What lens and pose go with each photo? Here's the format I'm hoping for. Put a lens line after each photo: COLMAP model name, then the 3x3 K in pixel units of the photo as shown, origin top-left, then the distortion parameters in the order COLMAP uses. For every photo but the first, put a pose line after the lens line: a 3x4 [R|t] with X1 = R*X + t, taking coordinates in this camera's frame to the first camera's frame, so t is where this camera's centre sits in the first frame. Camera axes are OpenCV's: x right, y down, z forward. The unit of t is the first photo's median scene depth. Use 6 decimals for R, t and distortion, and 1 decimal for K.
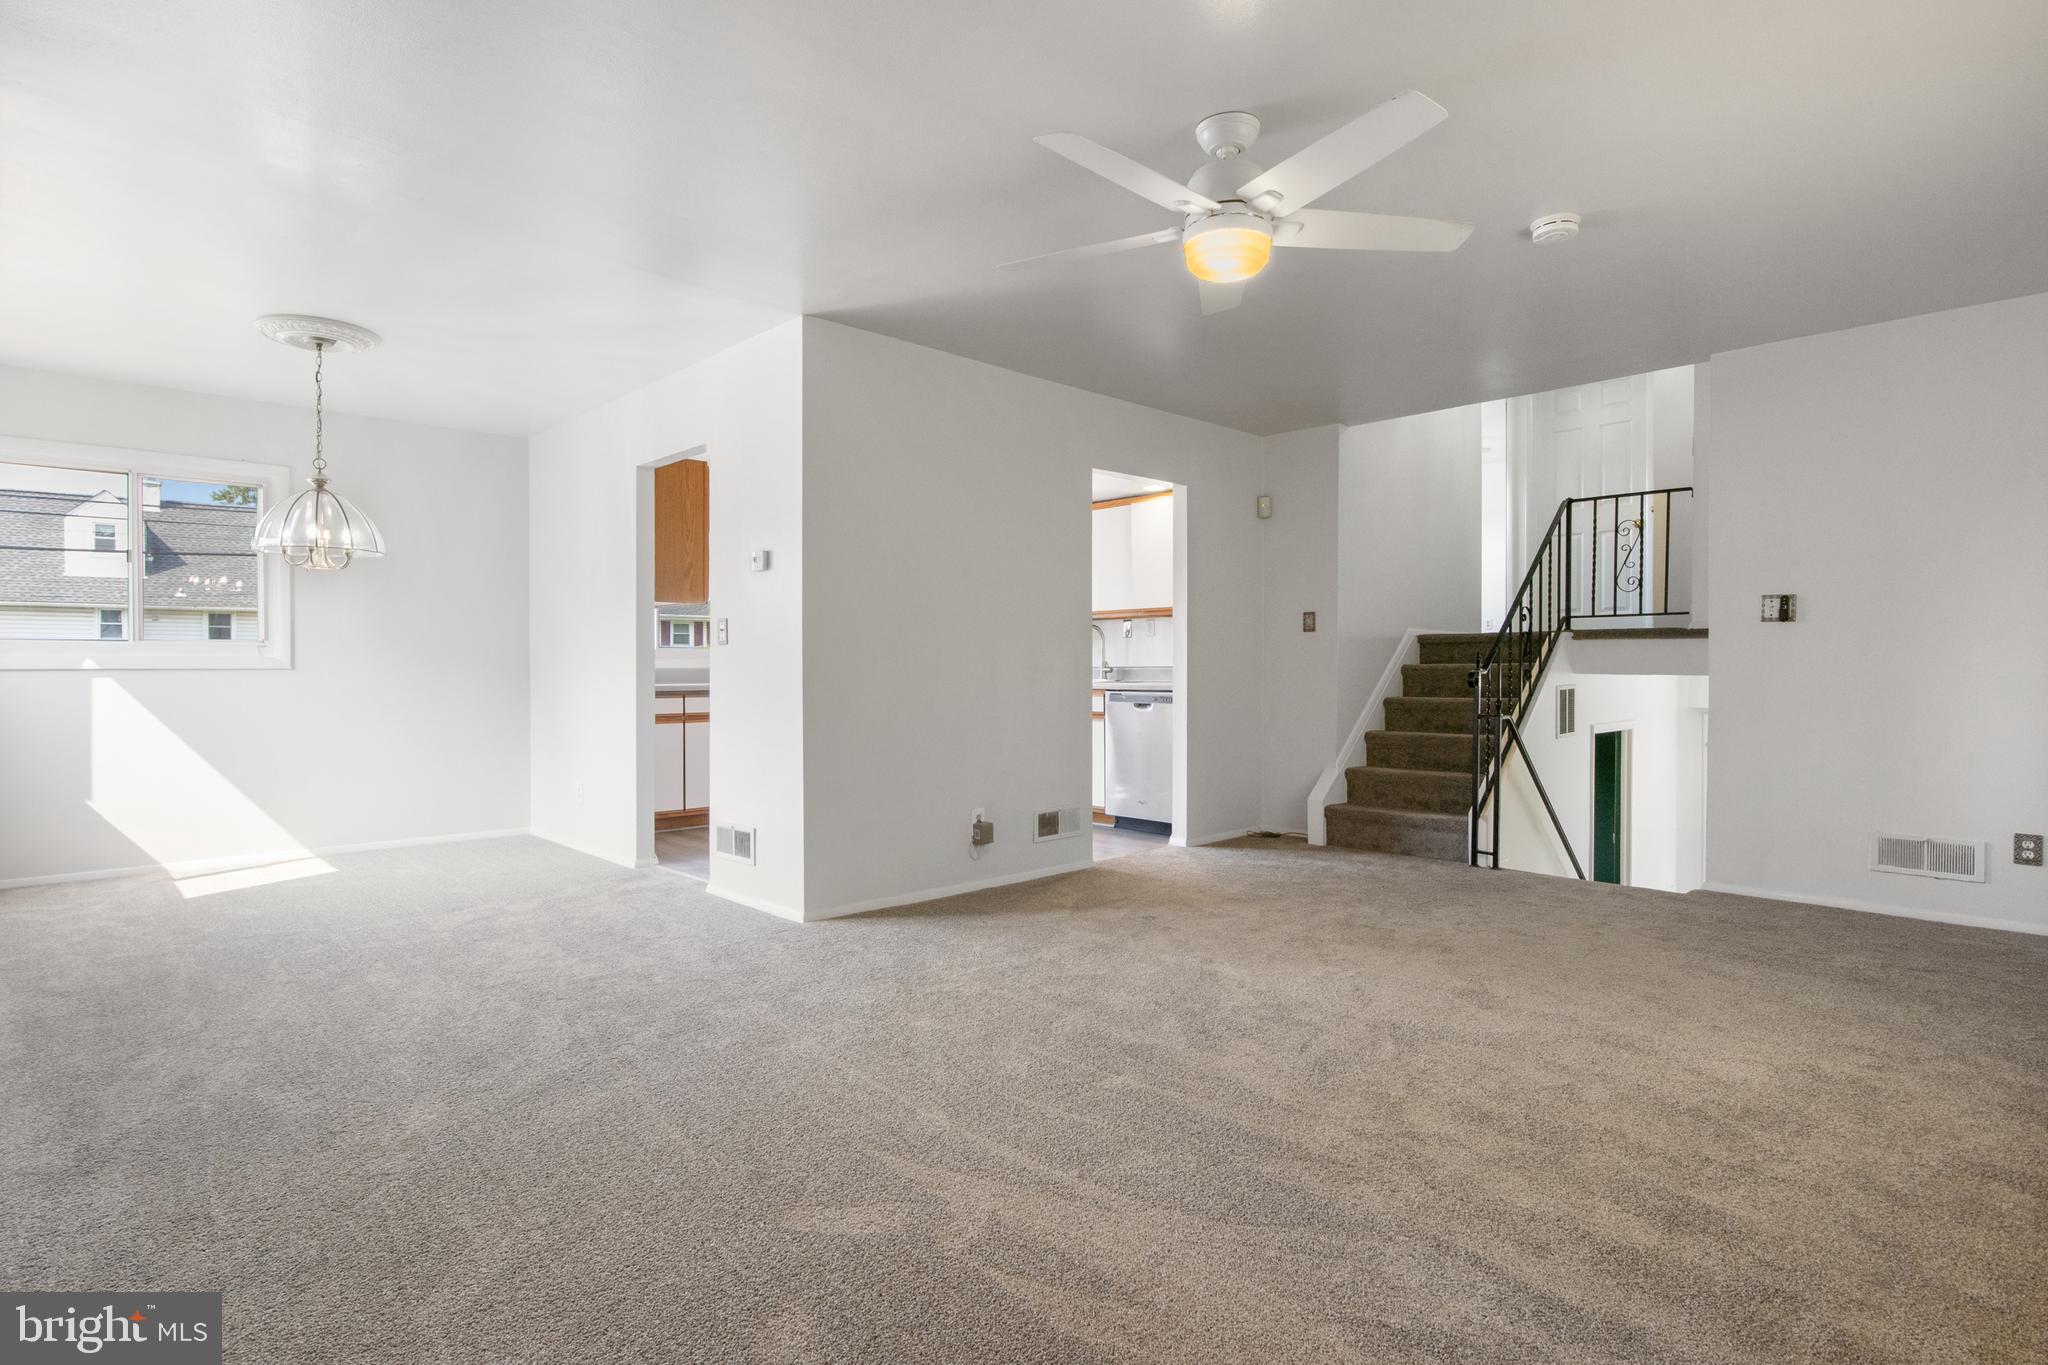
lens RADIAL K [[1031.0, 0, 1019.2], [0, 1031.0, 677.6], [0, 0, 1]] dist [-0.008811, -0.000721]
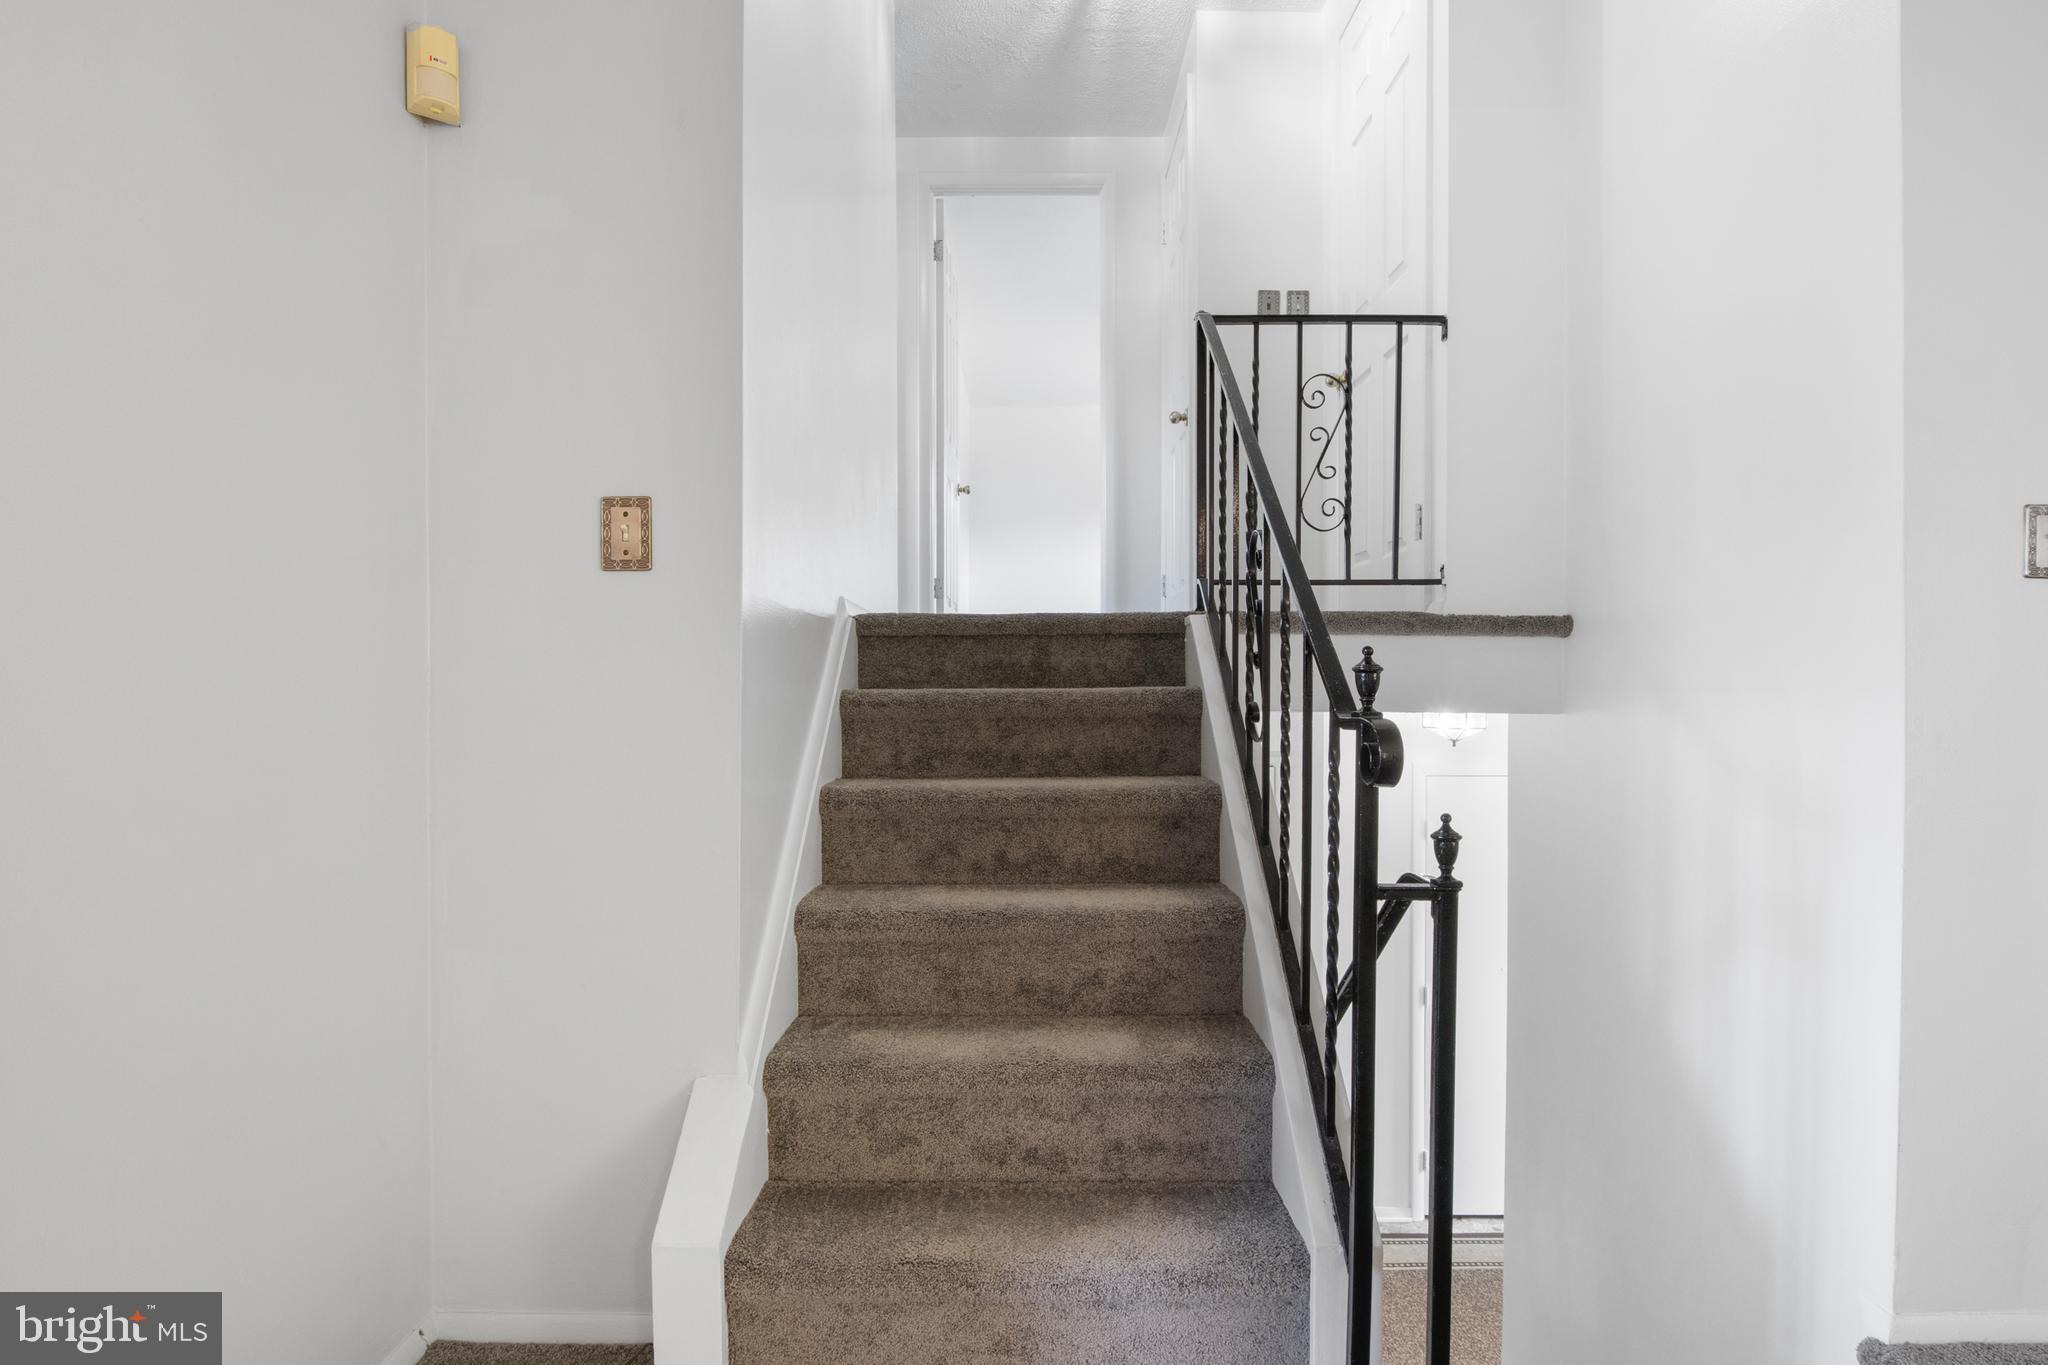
lens RADIAL K [[1031.0, 0, 1014.6], [0, 1031.0, 687.4], [0, 0, 1]] dist [-0.008811, -0.000721]
pose [[0.690985, -0.003844, 0.722859, 0.162795], [0.007499, 0.999970, -0.001851, -0.013752], [-0.722831, 0.006700, 0.690993, 0.761466]]
